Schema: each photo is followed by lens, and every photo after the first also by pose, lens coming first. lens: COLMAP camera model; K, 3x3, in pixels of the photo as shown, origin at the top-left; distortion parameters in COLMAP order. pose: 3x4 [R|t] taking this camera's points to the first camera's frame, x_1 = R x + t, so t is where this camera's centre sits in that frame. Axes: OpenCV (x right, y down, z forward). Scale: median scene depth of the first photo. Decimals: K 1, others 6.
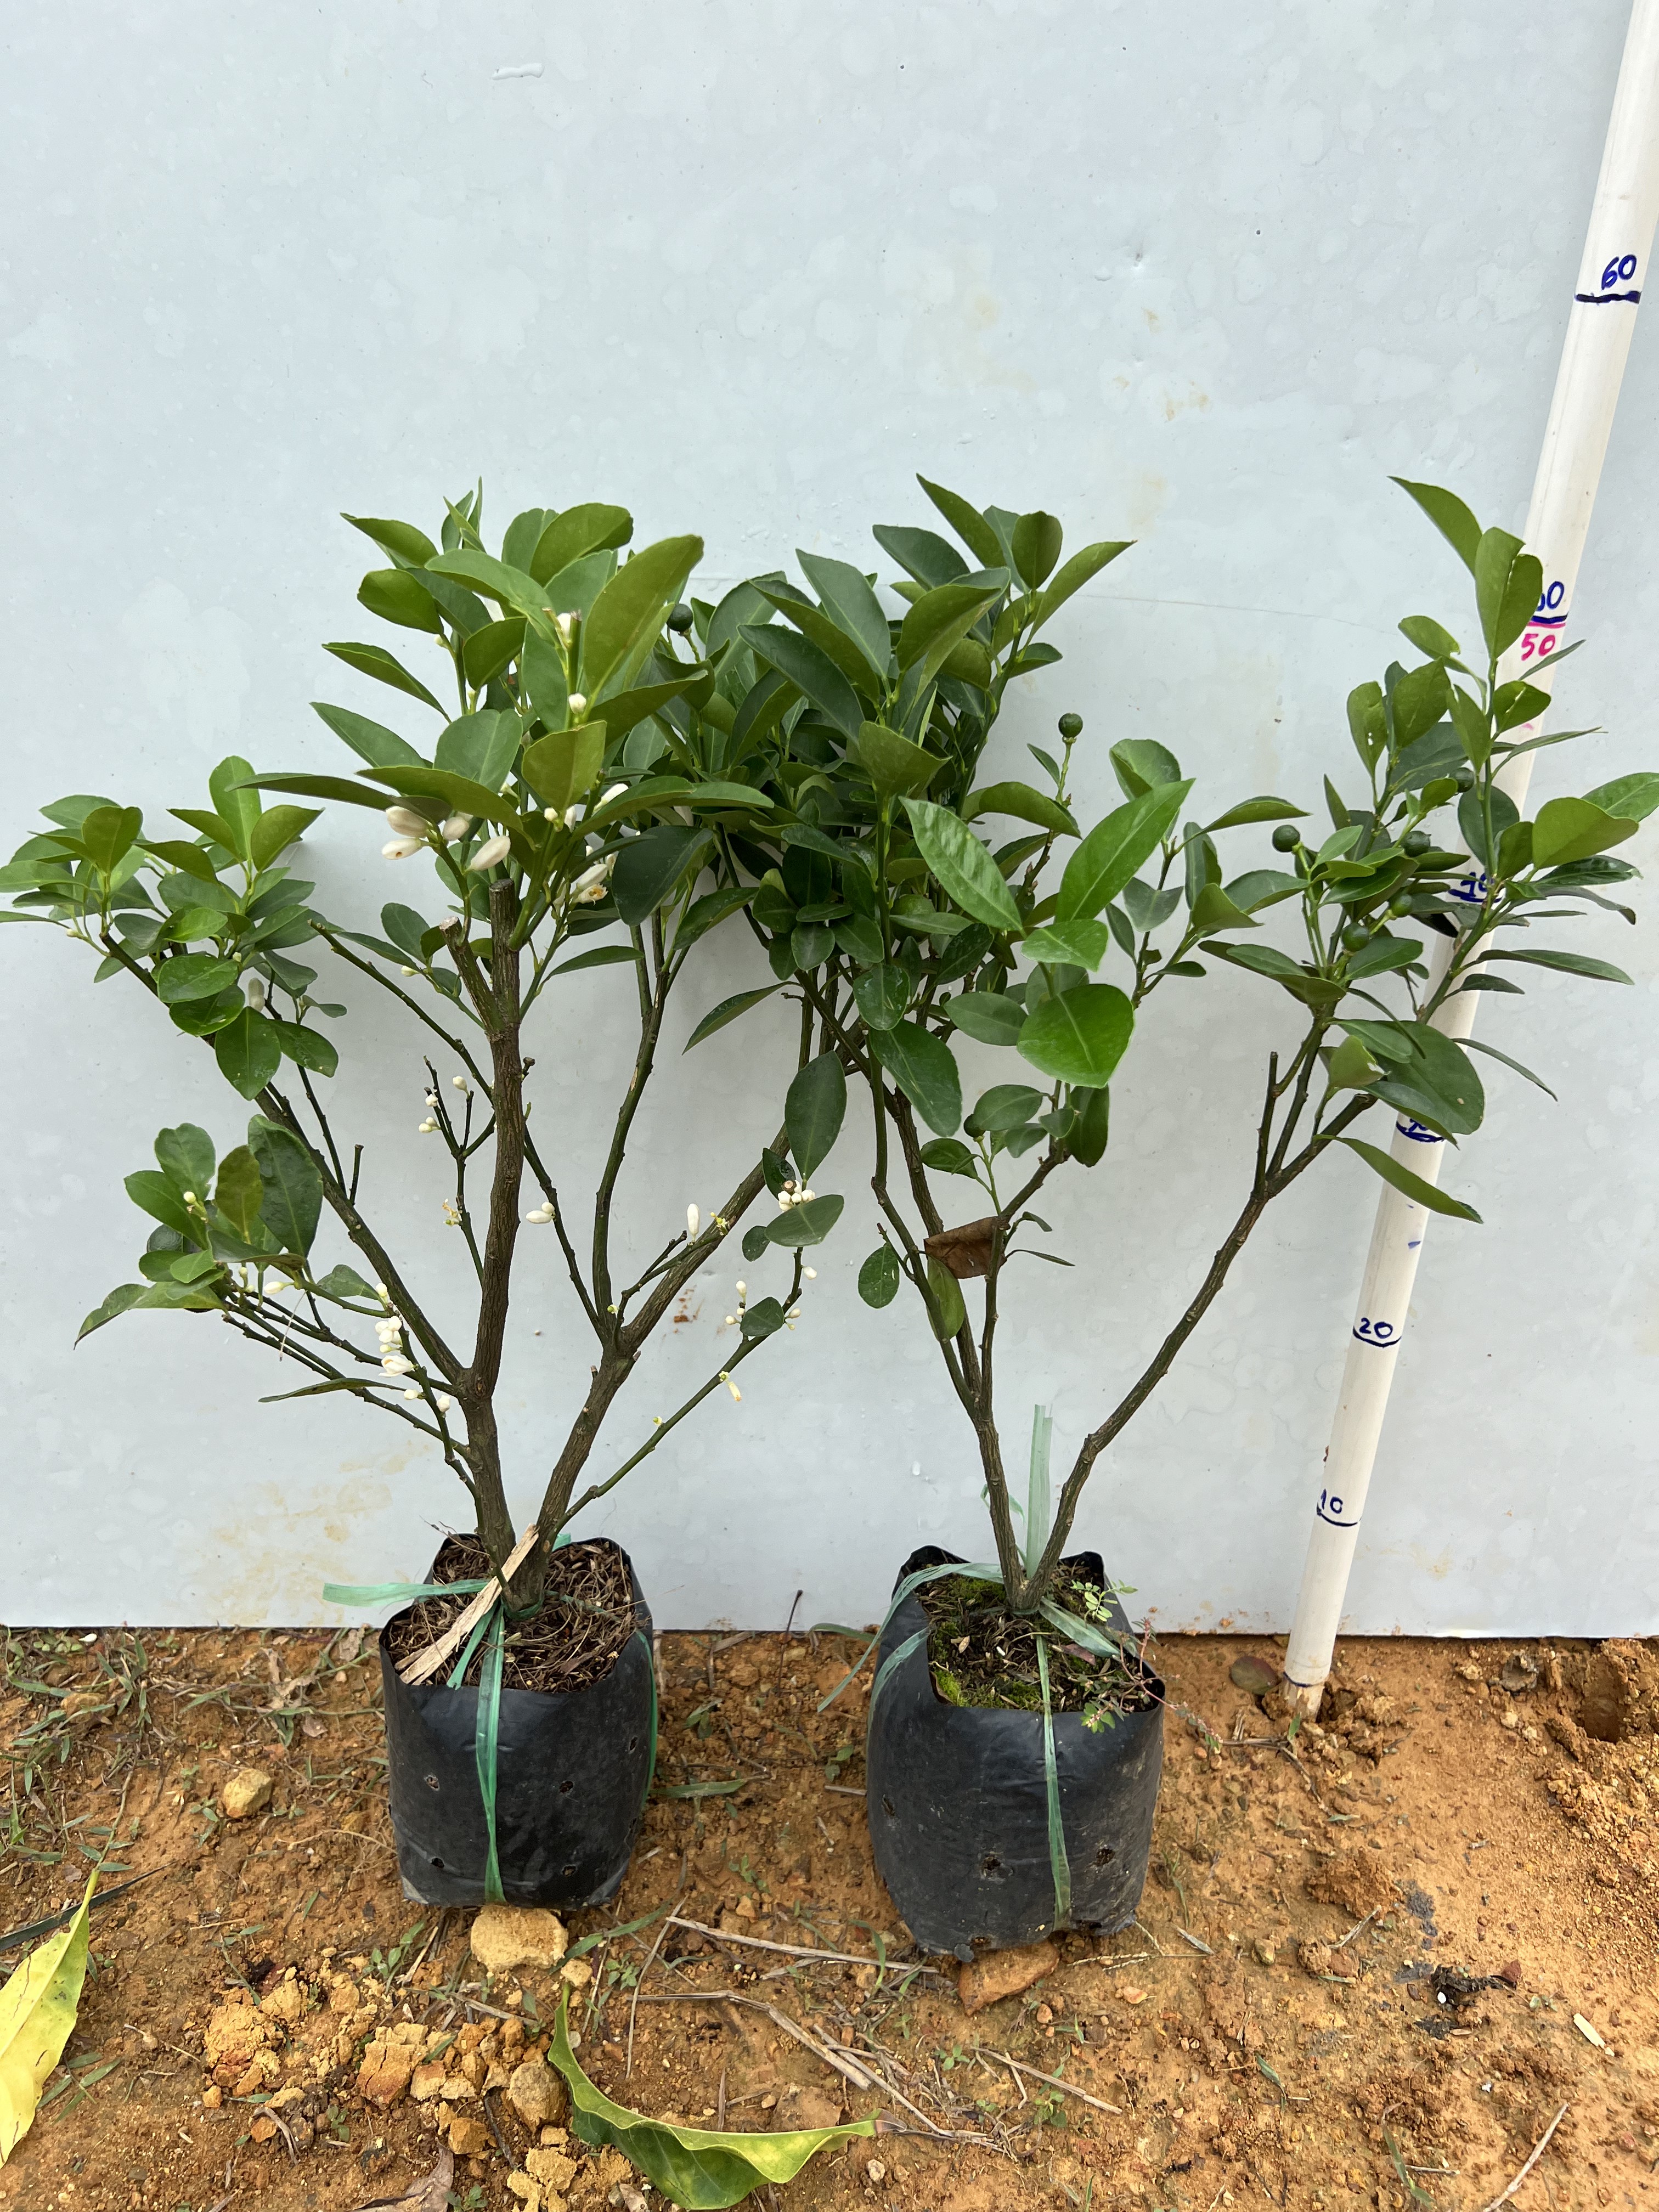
lens RADIAL K [[1683.1, 0, 821.1], [0, 1683.1, 1120.5], [0, 0, 1]] dist [0.039087, -0.055034]
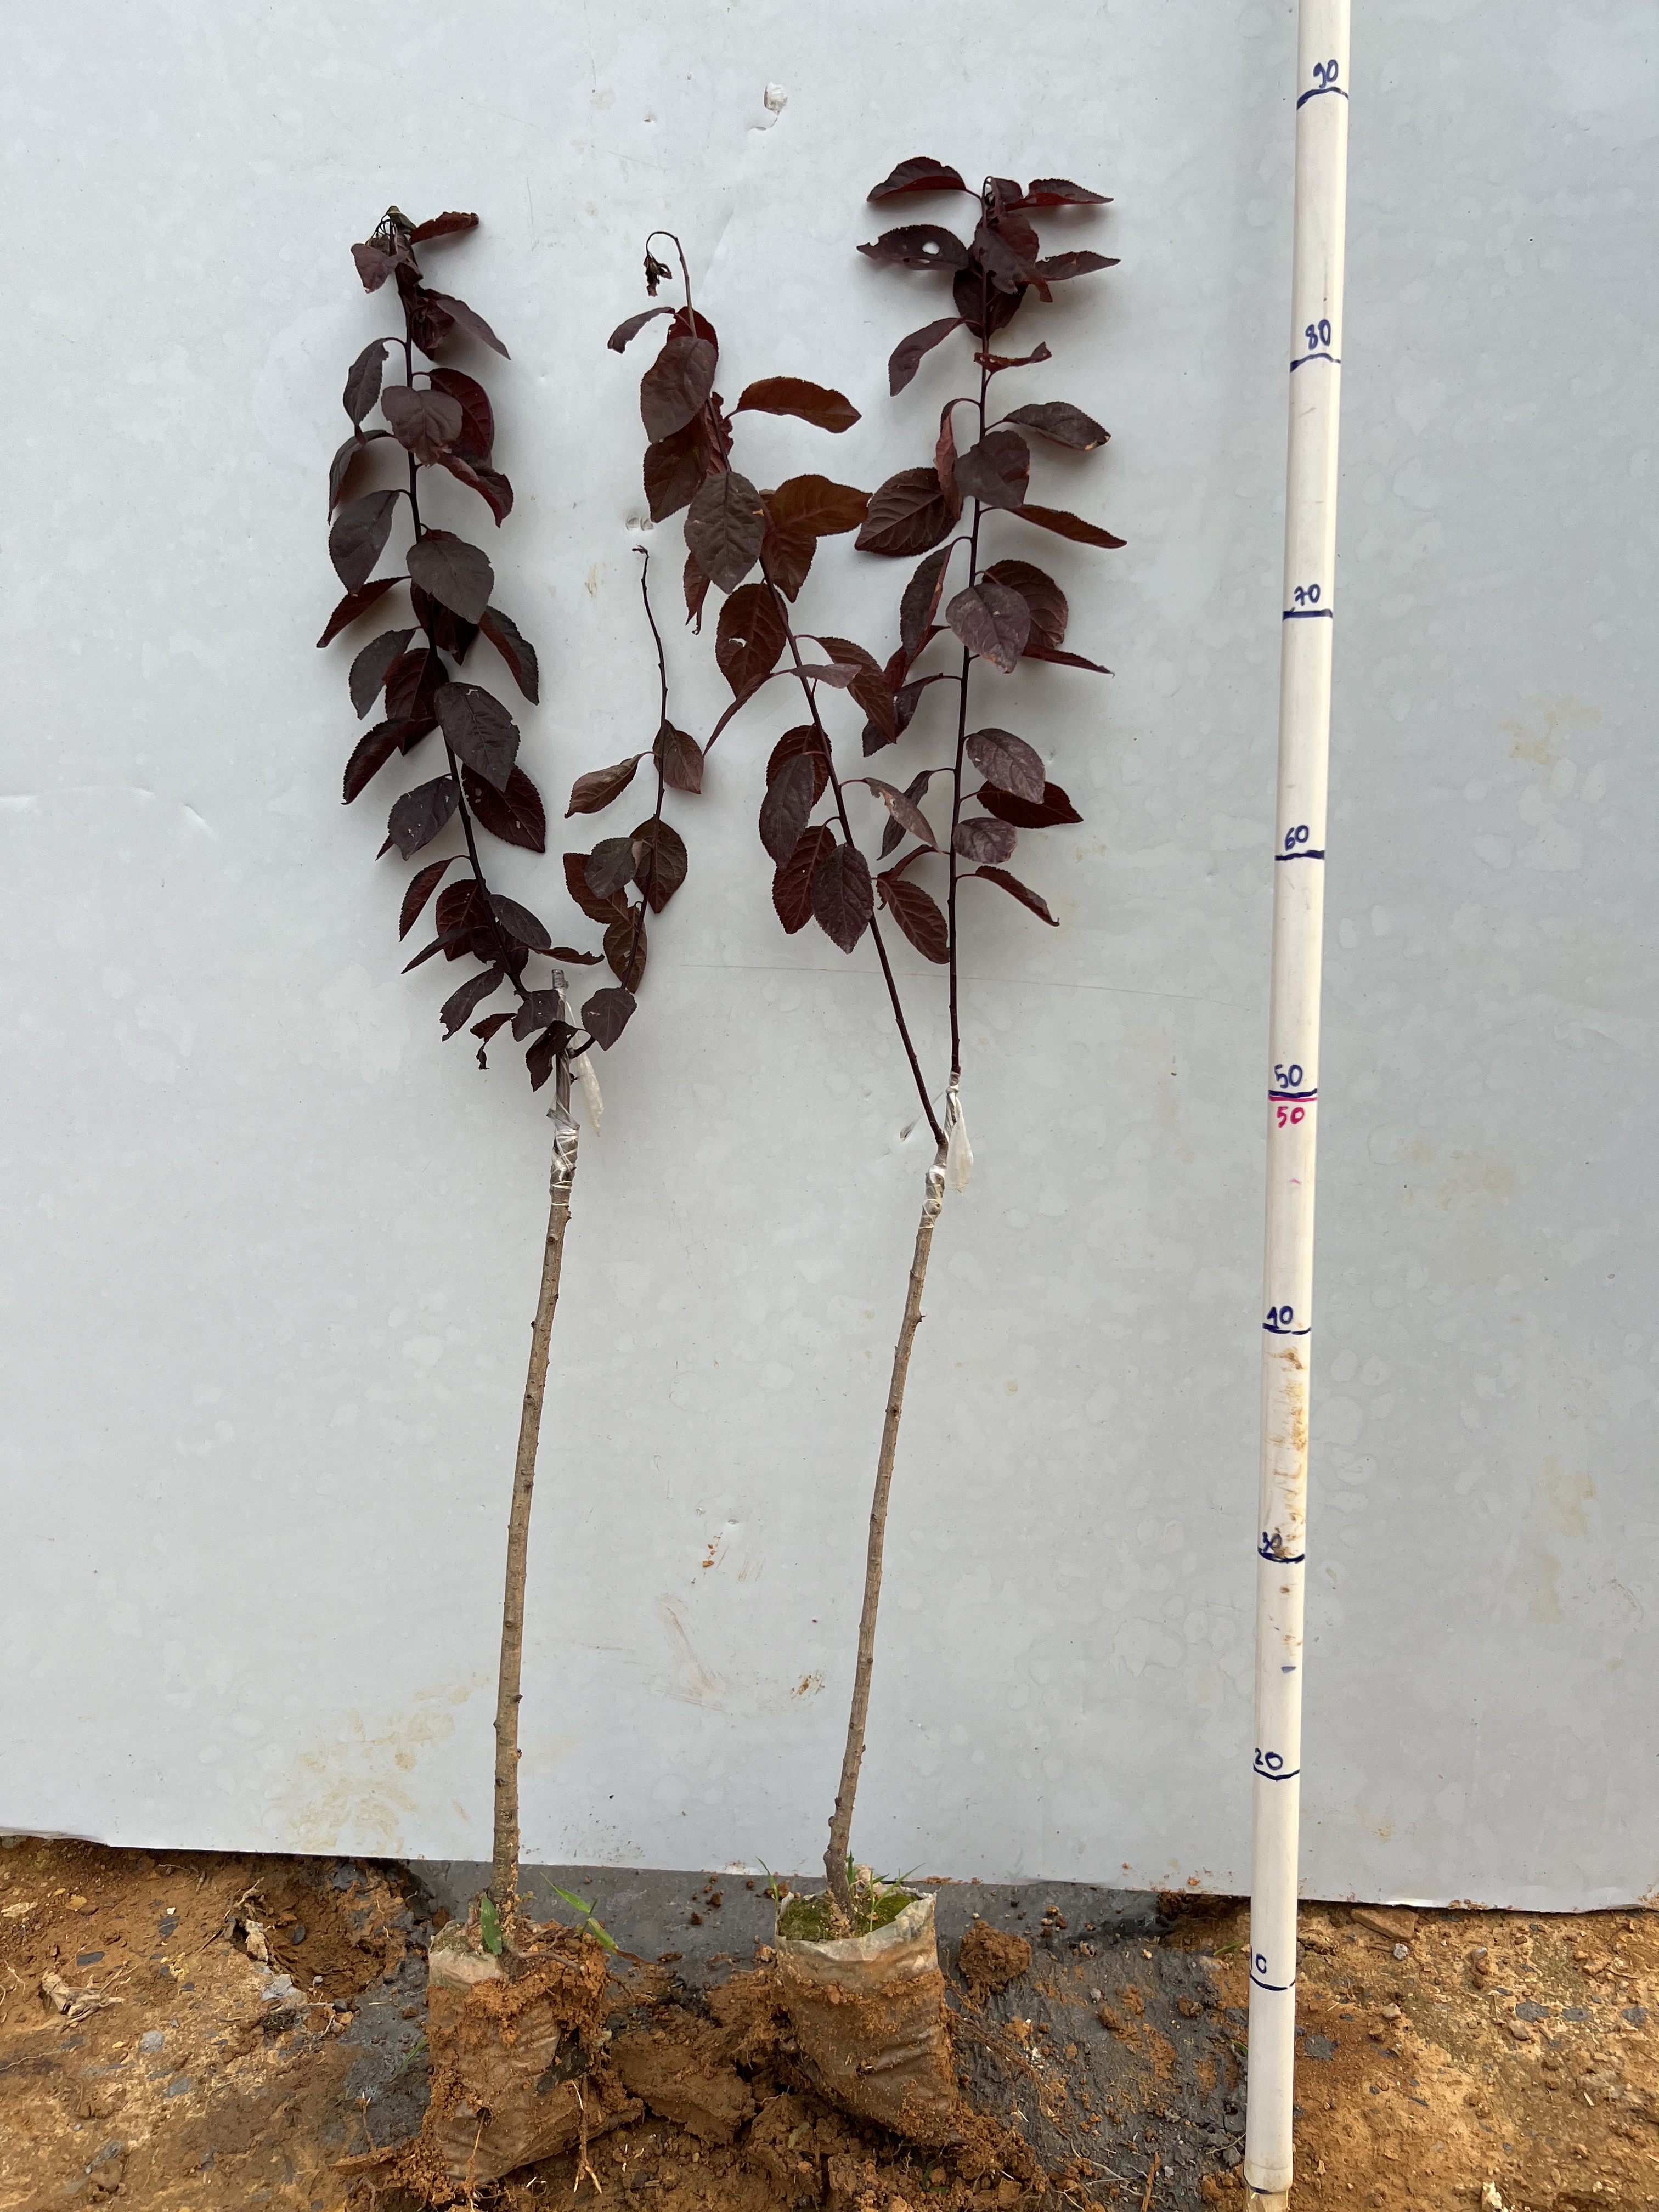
lens RADIAL K [[1683.1, 0, 833.7], [0, 1683.1, 1103.3], [0, 0, 1]] dist [0.039087, -0.055034]
pose [[0.998409, 0.016172, -0.054027, 0.062484], [-0.029842, 0.964387, -0.262806, 0.113876], [0.047853, 0.264000, 0.963335, -0.222917]]
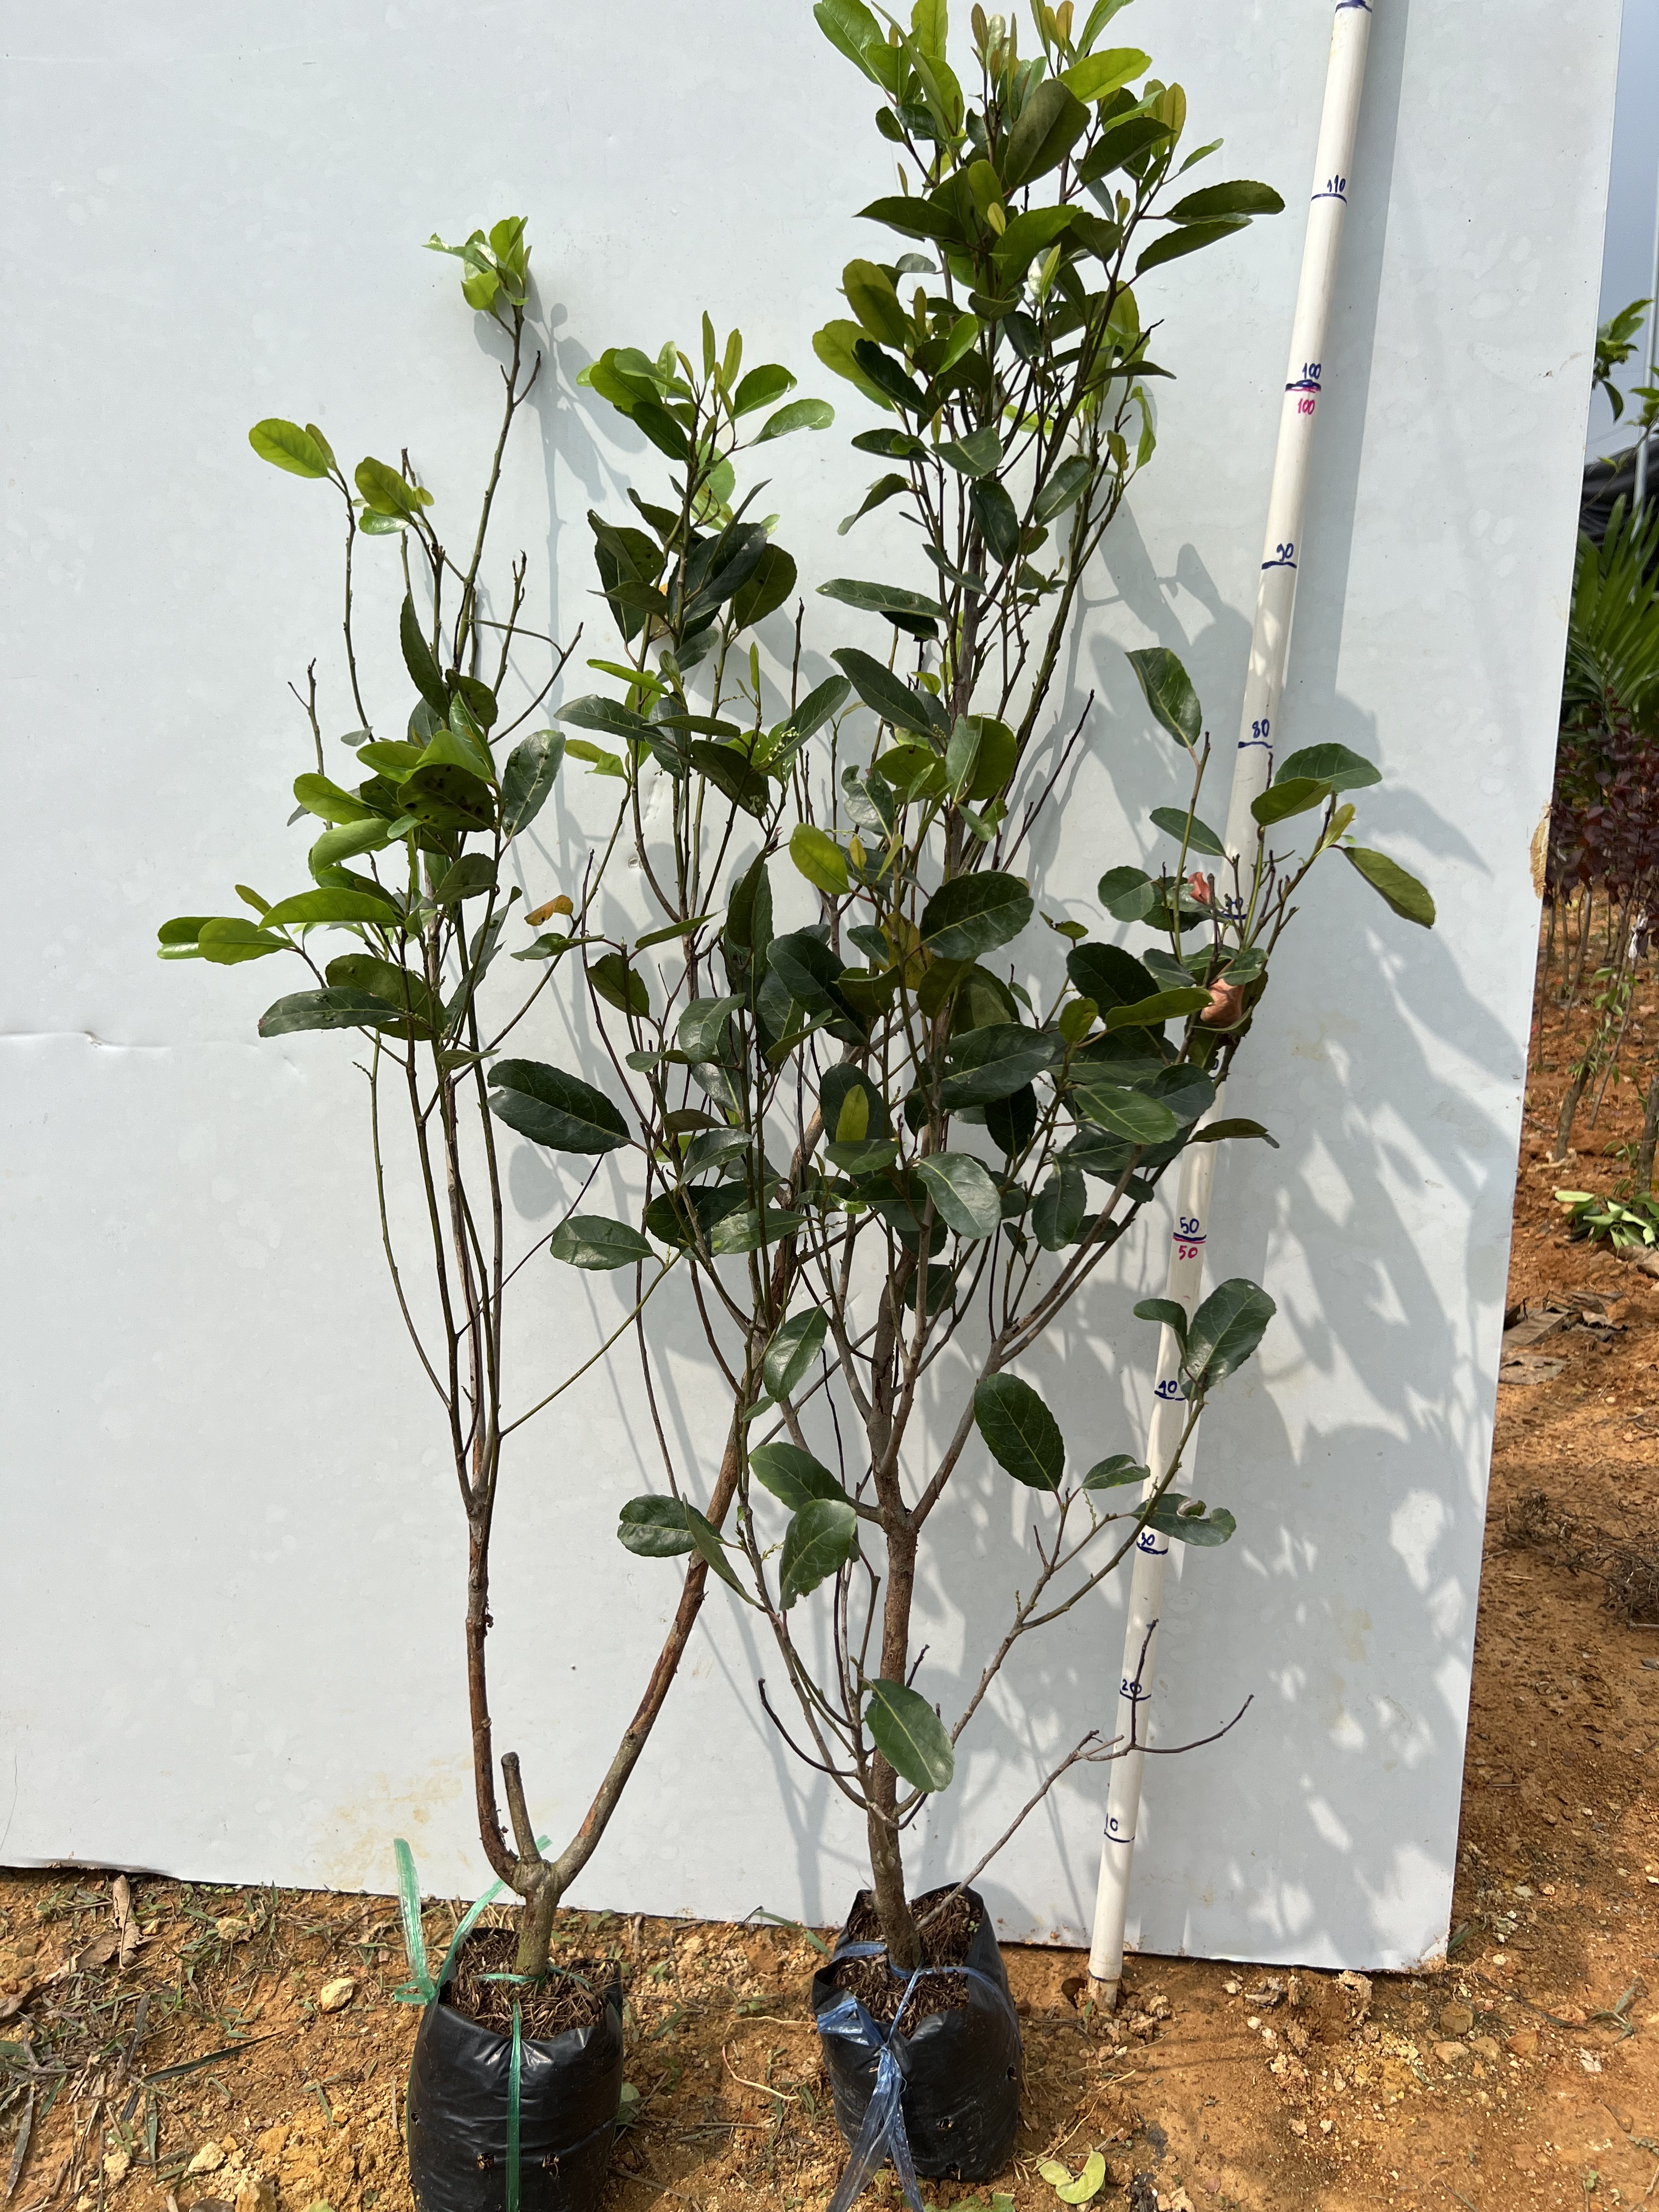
lens RADIAL K [[1683.1, 0, 835.7], [0, 1683.1, 1101.4], [0, 0, 1]] dist [0.039087, -0.055034]
pose [[0.996011, 0.039653, -0.079931, 0.160531], [-0.062837, 0.947724, -0.312844, 0.106375], [0.063347, 0.316619, 0.946435, -0.549701]]
